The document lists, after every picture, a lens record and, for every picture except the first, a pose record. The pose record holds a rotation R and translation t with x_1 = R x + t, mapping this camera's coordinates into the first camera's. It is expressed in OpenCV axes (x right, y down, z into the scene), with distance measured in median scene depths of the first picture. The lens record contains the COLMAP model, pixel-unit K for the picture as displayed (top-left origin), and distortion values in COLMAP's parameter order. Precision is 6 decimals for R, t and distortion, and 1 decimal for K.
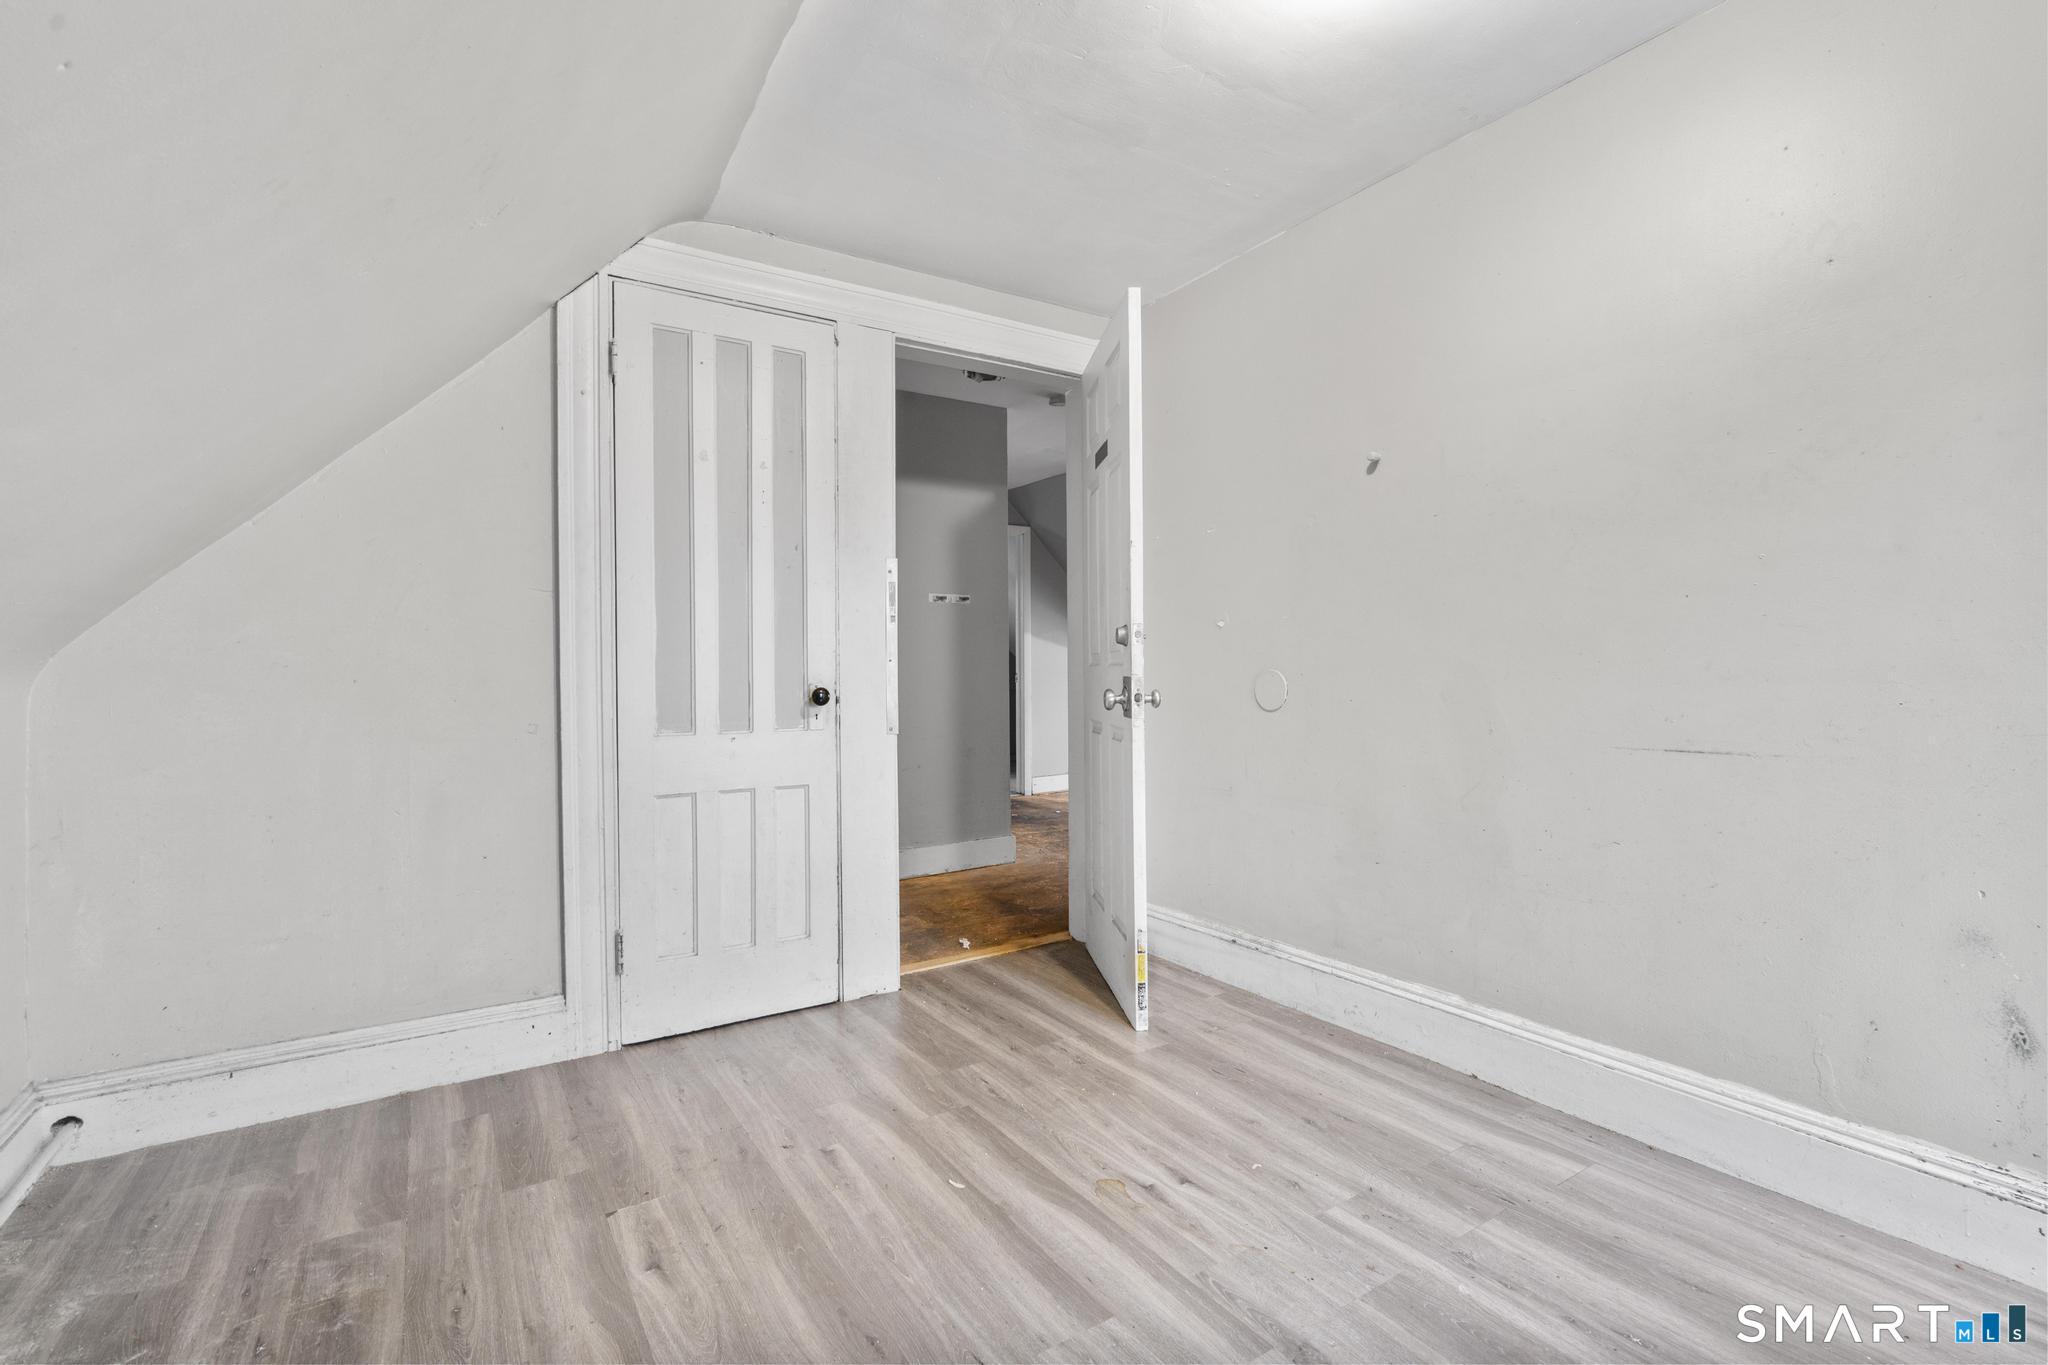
lens RADIAL K [[929.2, 0, 1023.8], [0, 929.2, 678.6], [0, 0, 1]] dist [-0.006626, 0.001804]
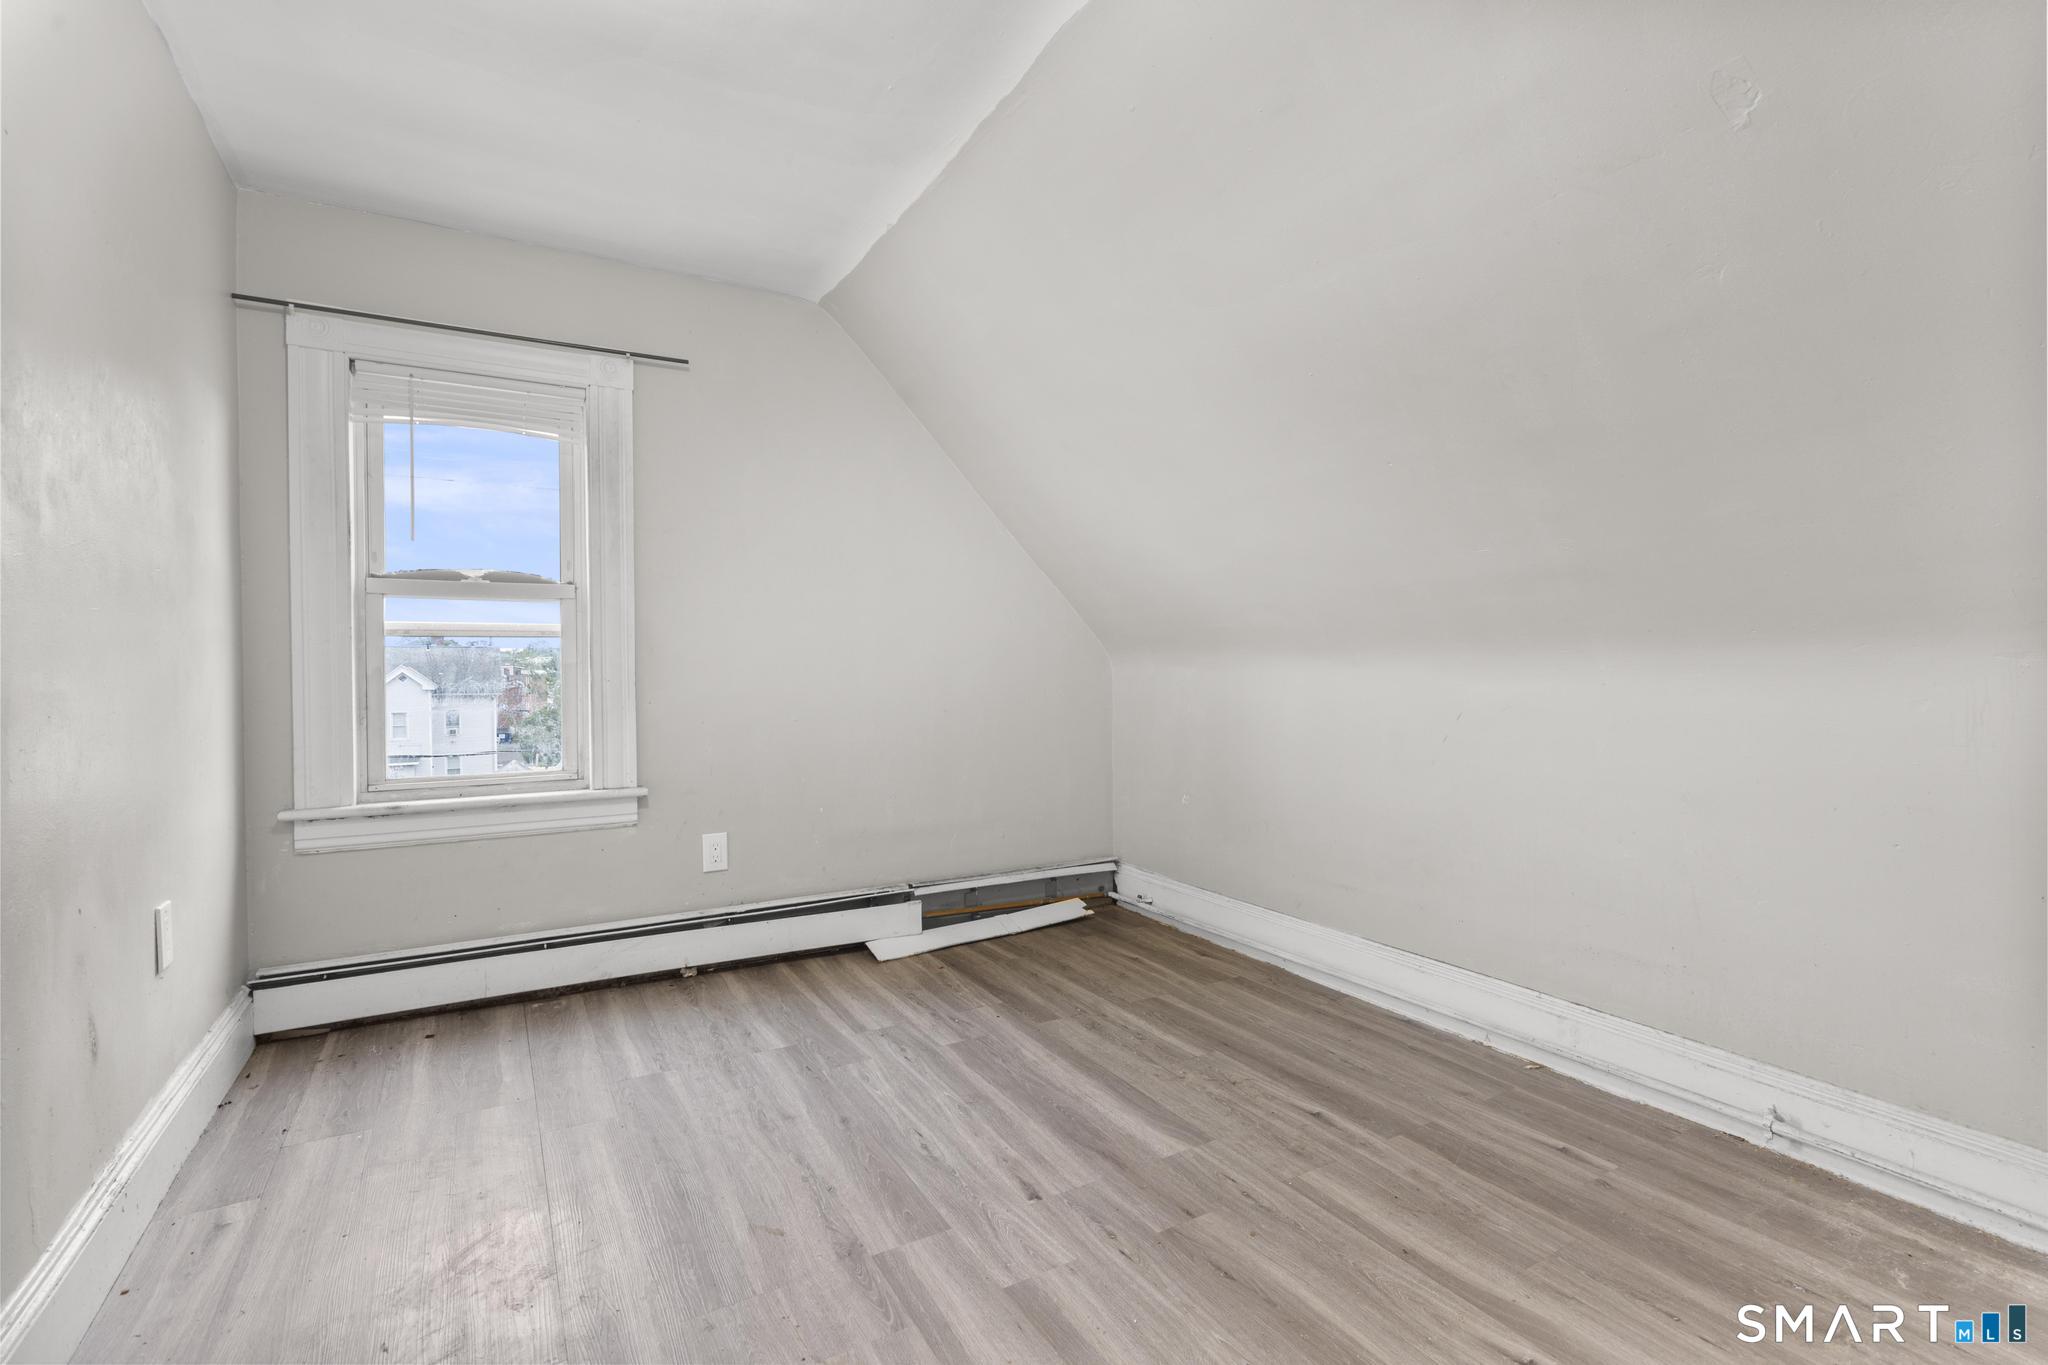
lens RADIAL K [[929.2, 0, 1023.9], [0, 929.2, 678.2], [0, 0, 1]] dist [-0.006626, 0.001804]
pose [[-0.998934, 0.010648, 0.044924, 0.019274], [0.011242, 0.999852, 0.012992, -0.010403], [-0.044779, 0.013483, -0.998906, 1.978968]]
